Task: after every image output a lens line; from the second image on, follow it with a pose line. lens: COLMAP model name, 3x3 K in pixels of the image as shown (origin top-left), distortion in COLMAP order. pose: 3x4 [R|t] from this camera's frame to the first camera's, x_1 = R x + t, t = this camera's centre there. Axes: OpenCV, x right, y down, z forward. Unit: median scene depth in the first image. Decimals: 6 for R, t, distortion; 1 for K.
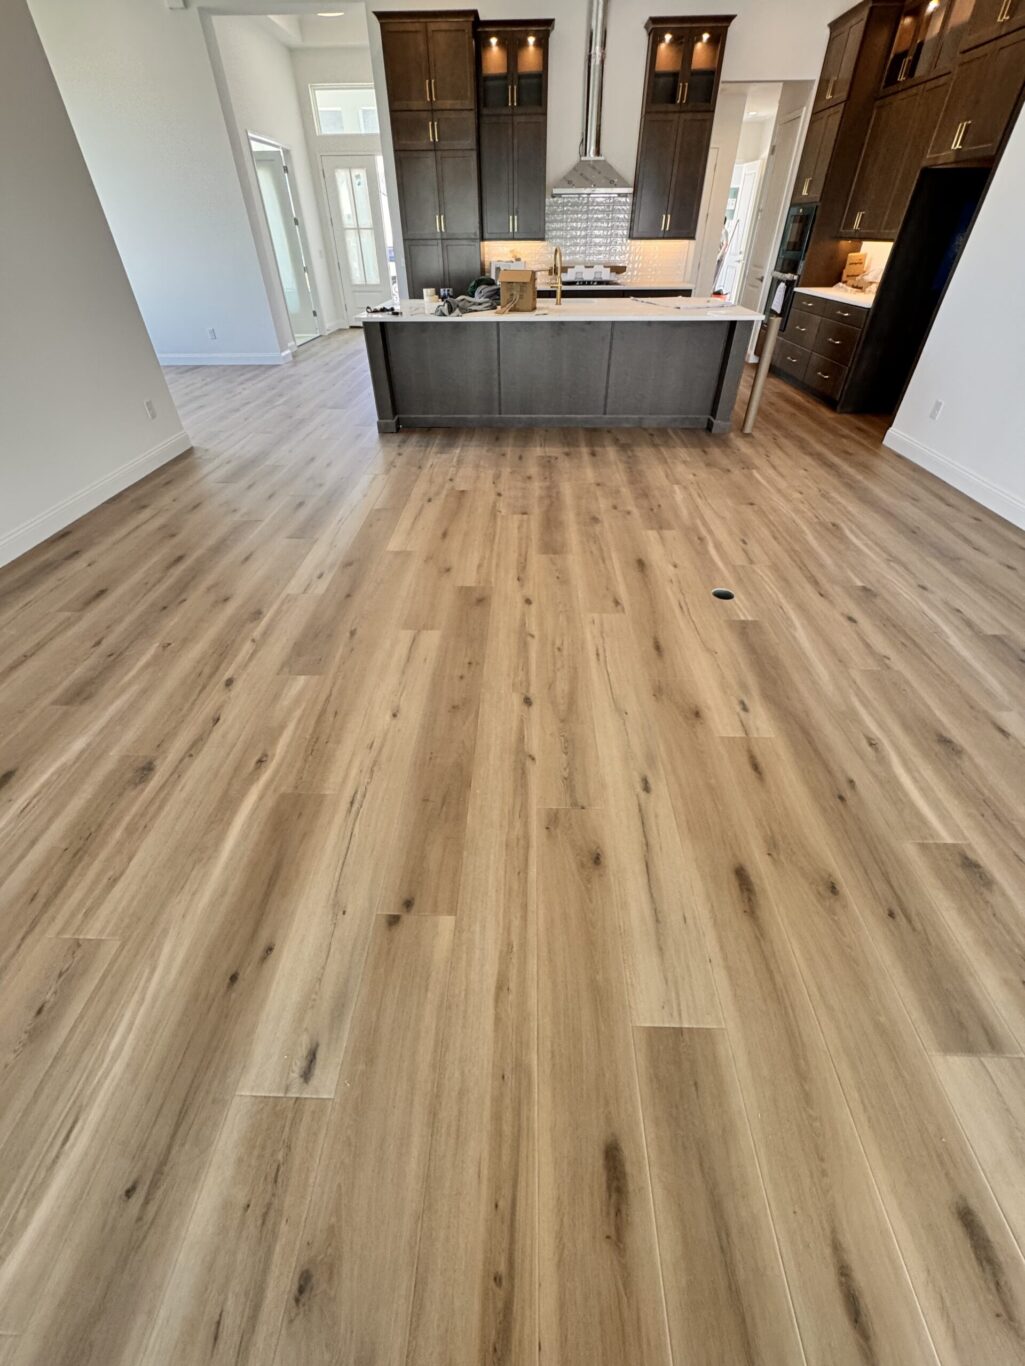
lens RADIAL K [[548.8, 0, 510.4], [0, 548.8, 683.1], [0, 0, 1]] dist [0.007479, 0.000132]
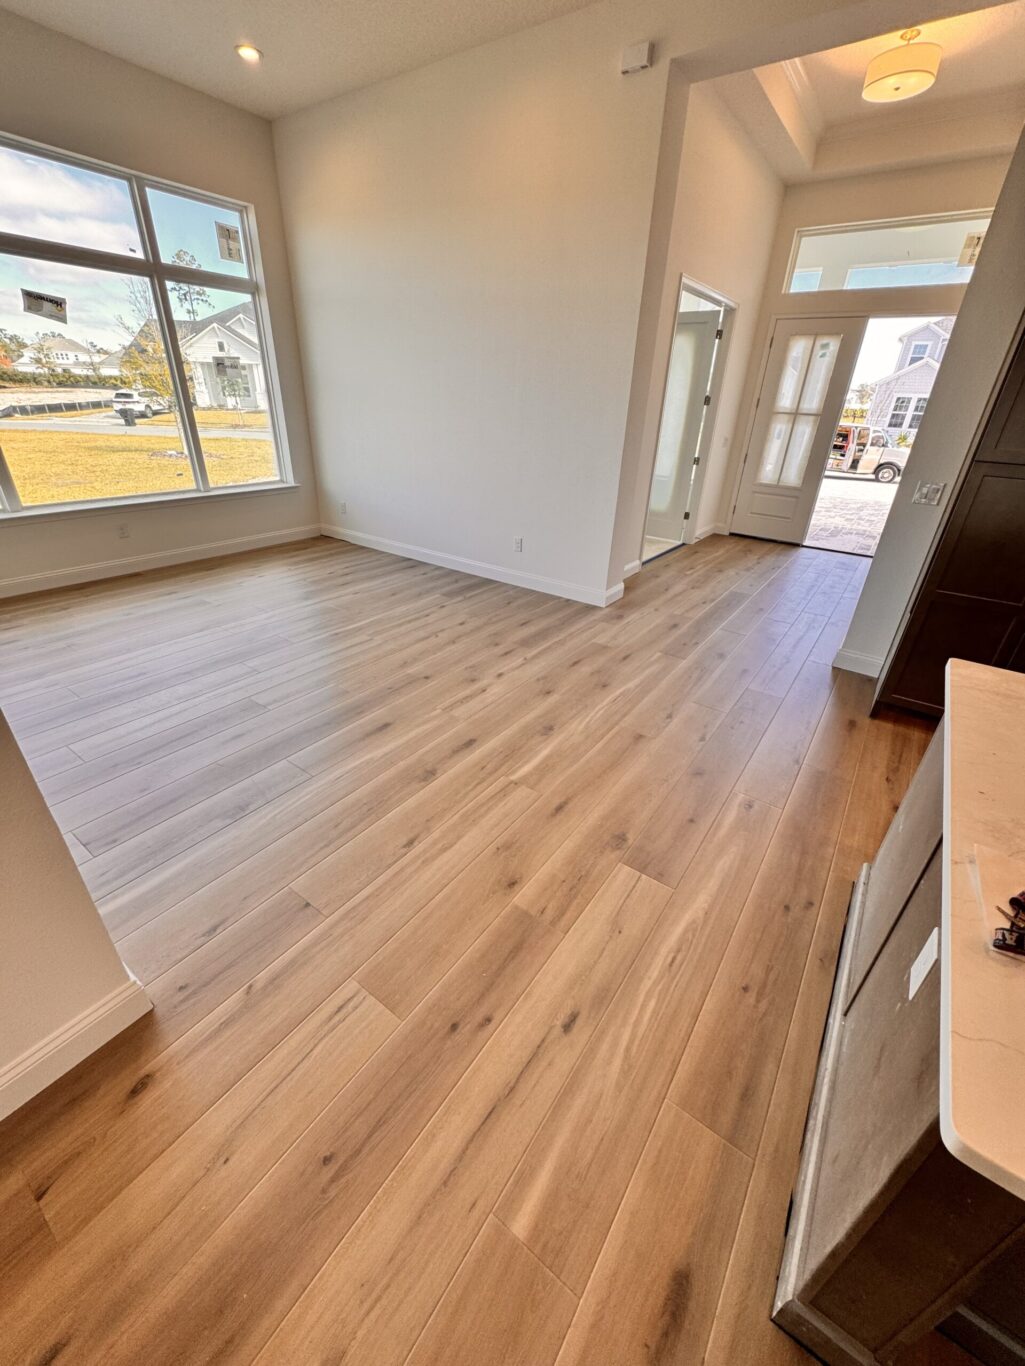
lens RADIAL K [[548.8, 0, 514.1], [0, 548.8, 683.4], [0, 0, 1]] dist [0.007479, 0.000132]
pose [[0.834190, 0.292112, -0.467758, -0.179497], [-0.384630, 0.916017, -0.113896, -0.374341], [0.395204, 0.274924, 0.876487, 0.437583]]
